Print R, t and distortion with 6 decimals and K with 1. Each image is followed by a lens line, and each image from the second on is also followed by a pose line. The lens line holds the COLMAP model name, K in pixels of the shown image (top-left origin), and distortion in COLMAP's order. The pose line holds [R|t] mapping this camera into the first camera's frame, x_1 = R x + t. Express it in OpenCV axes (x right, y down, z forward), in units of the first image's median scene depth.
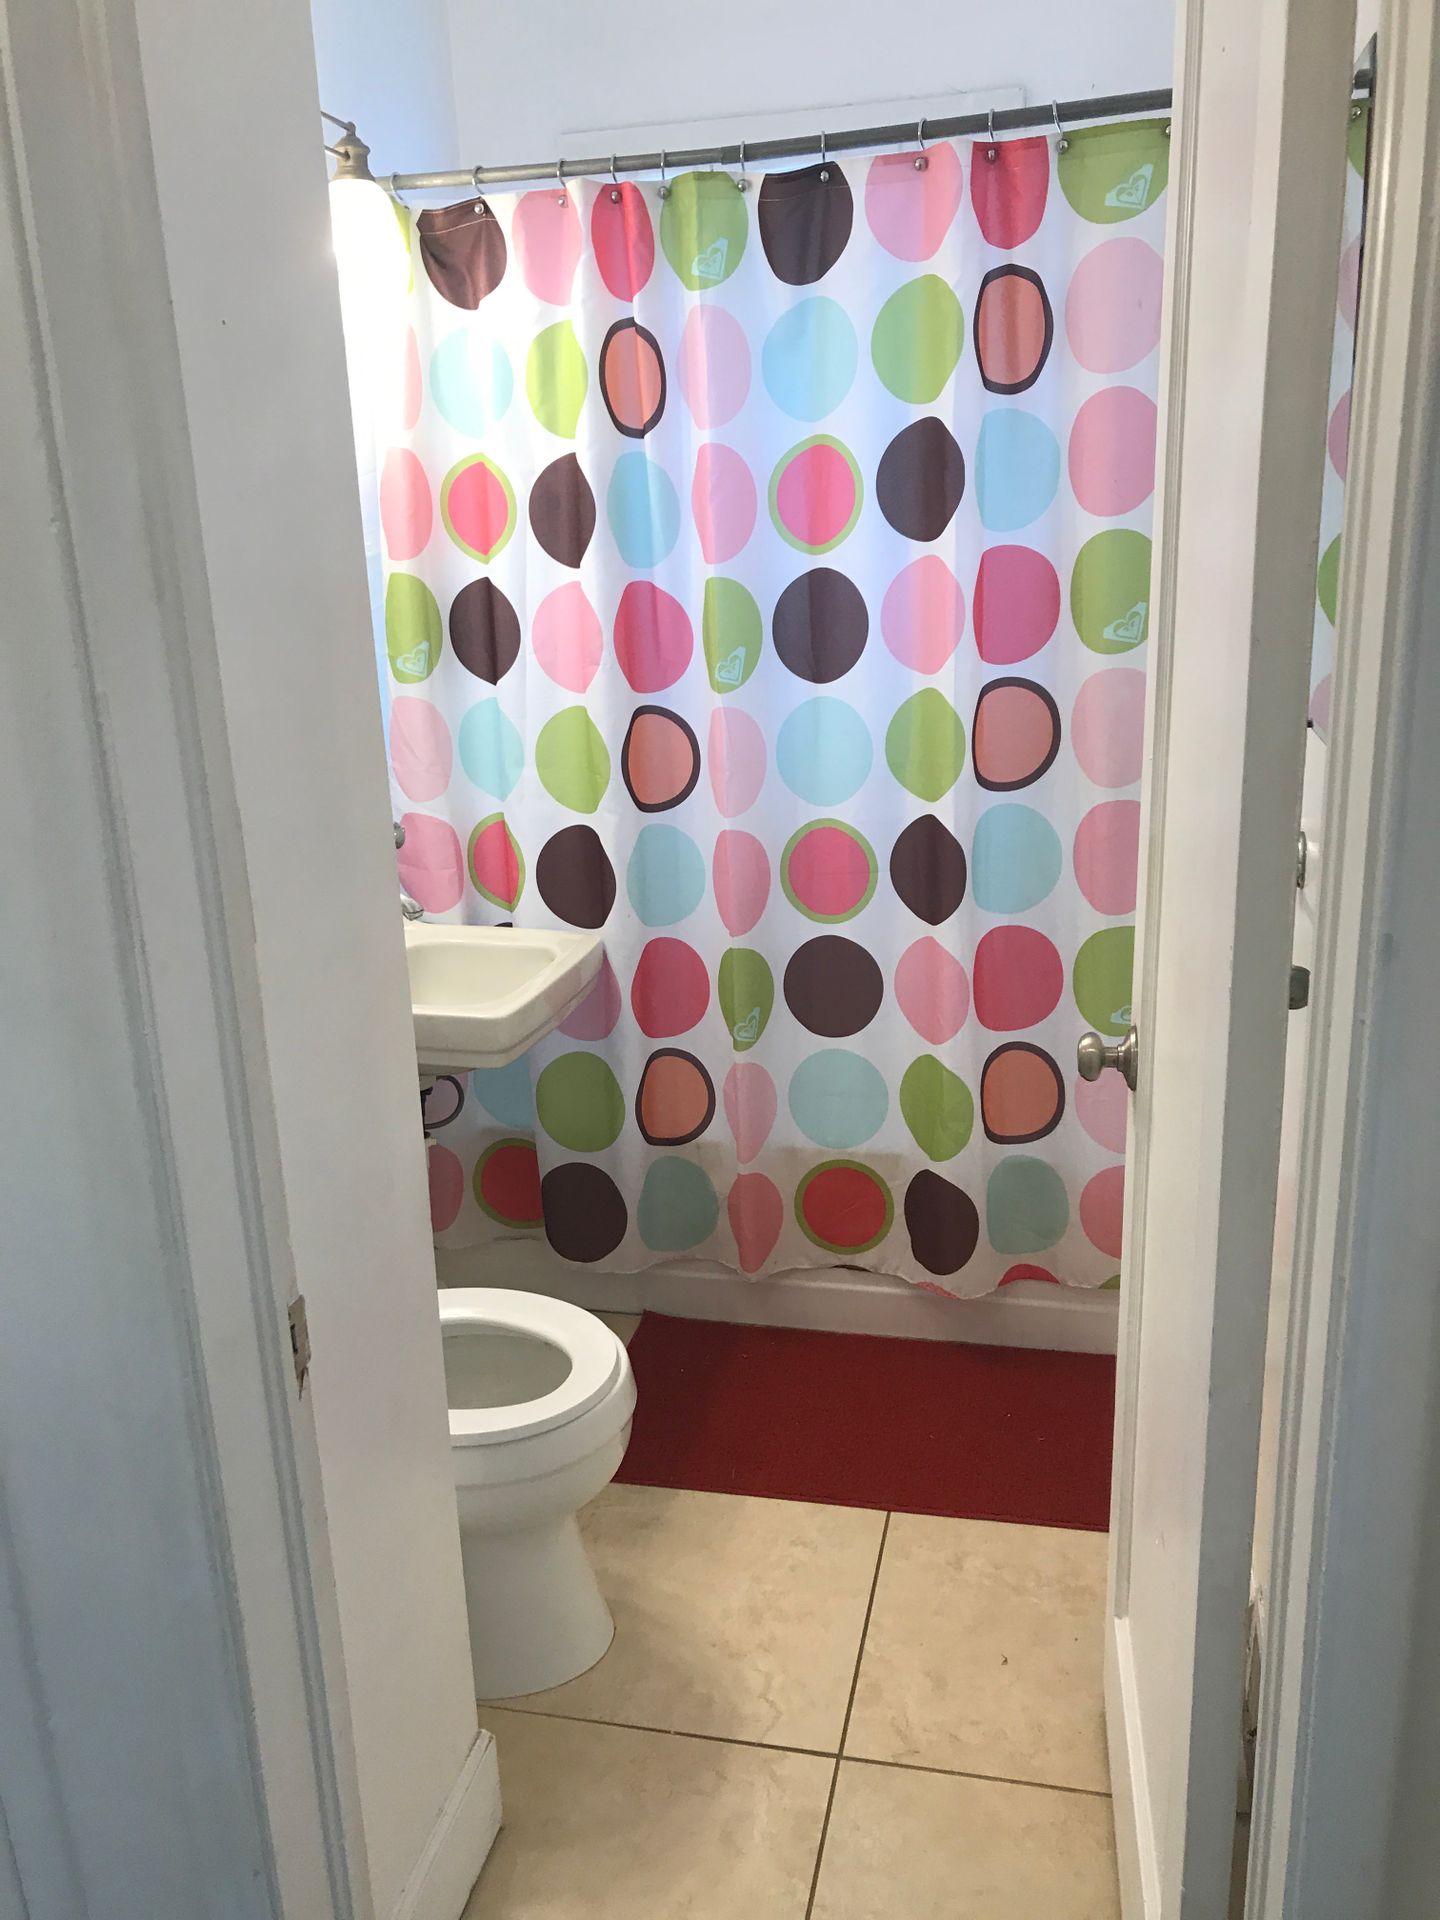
lens RADIAL K [[1572.4, 0, 724.6], [0, 1572.4, 977.5], [0, 0, 1]] dist [0.045421, -0.054619]
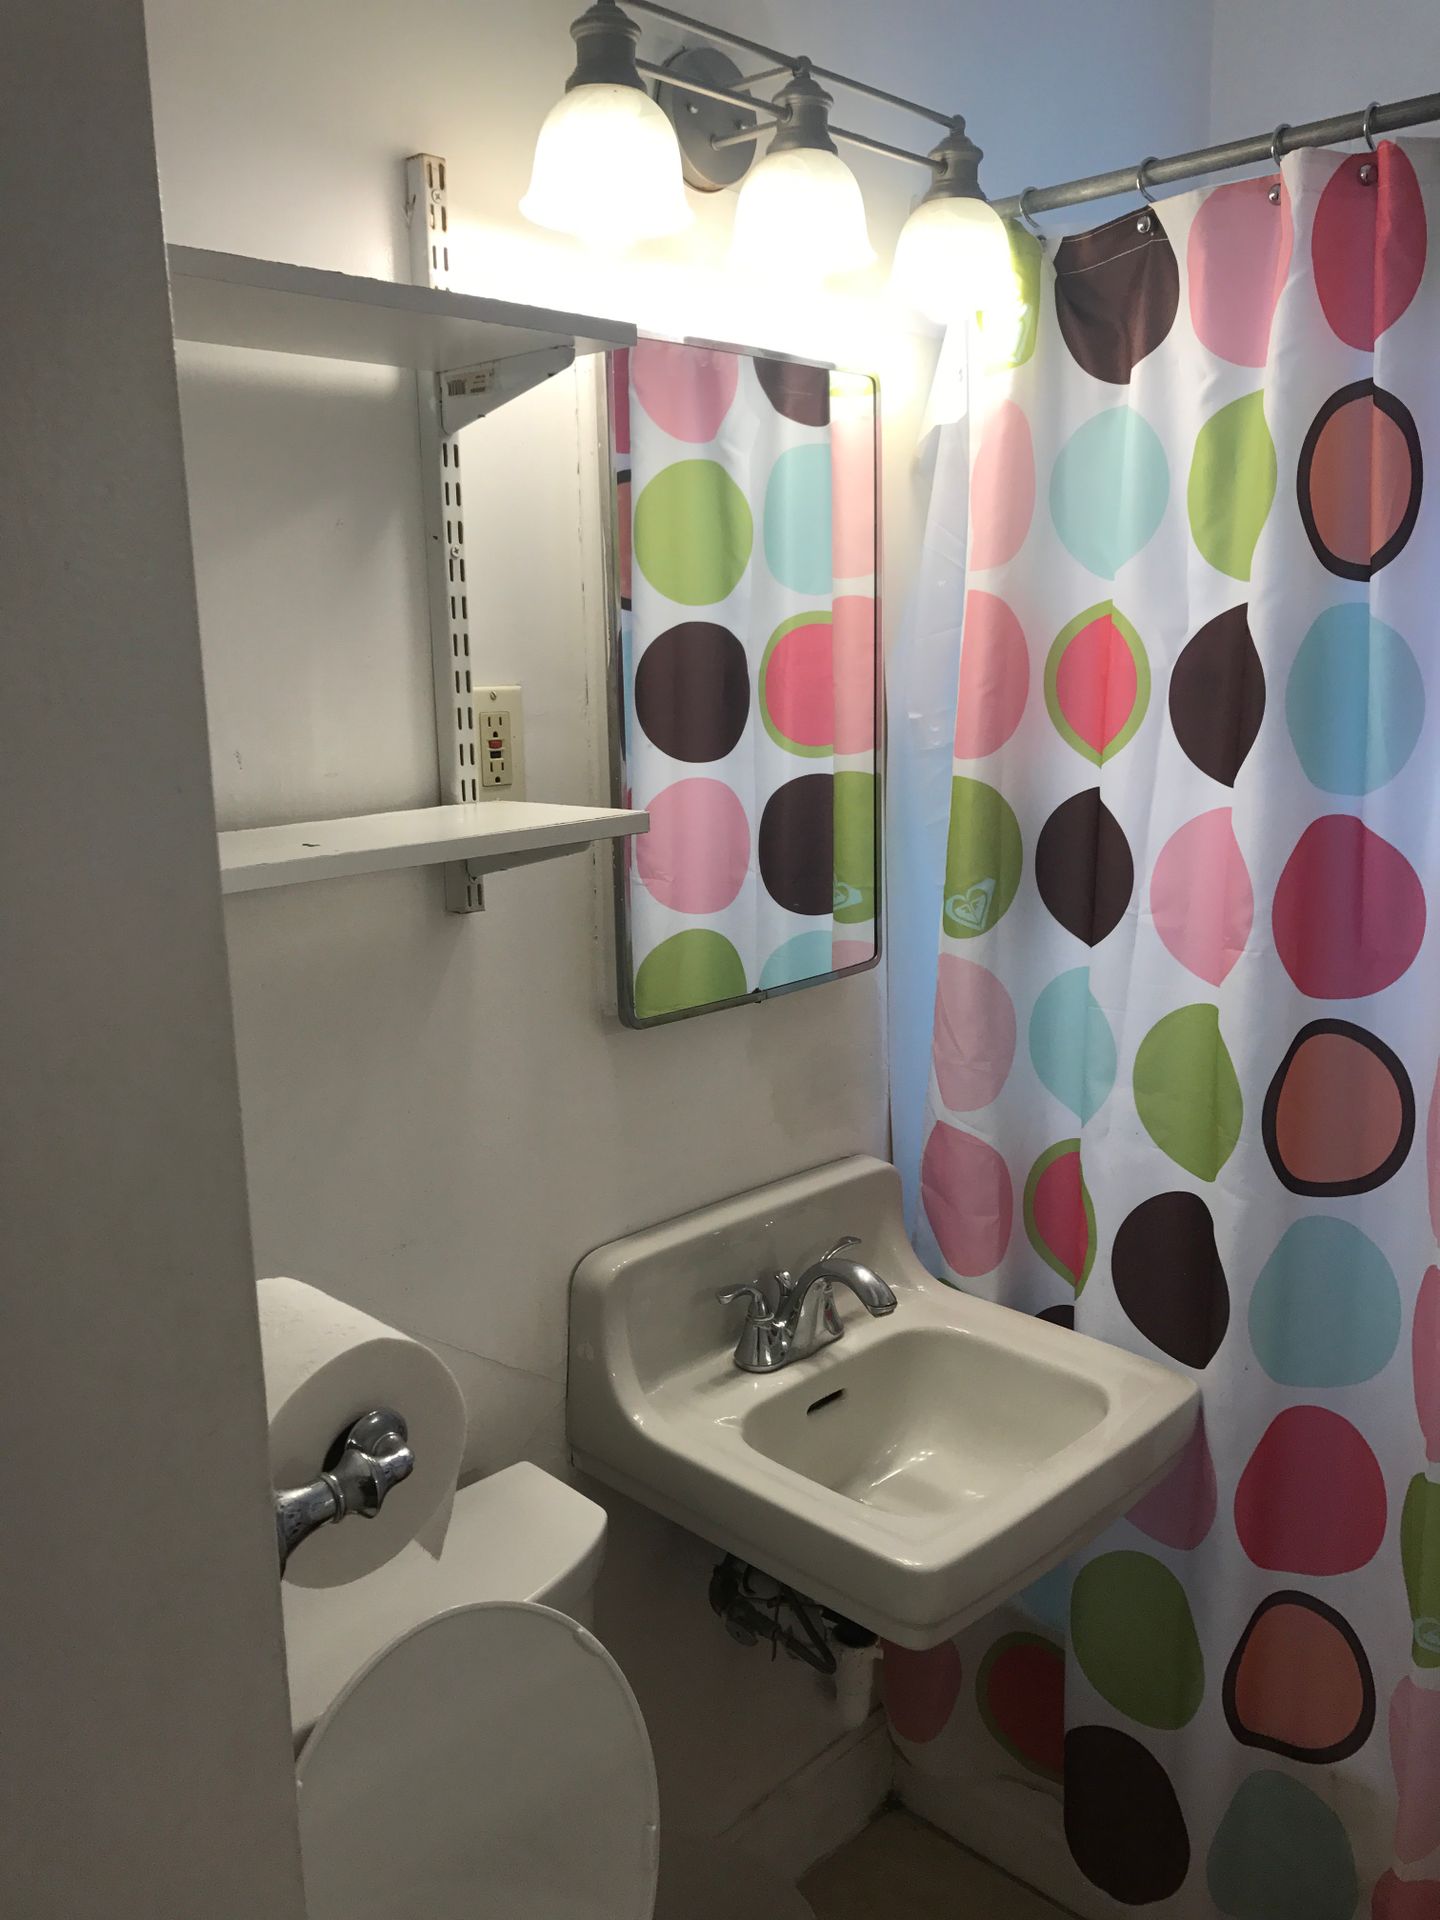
lens RADIAL K [[1572.4, 0, 740.5], [0, 1572.4, 957.7], [0, 0, 1]] dist [0.045421, -0.054619]
pose [[0.866679, 0.118926, -0.484483, 0.045824], [-0.156031, 0.987065, -0.036824, -0.147344], [0.473837, 0.107509, 0.874025, 0.399279]]
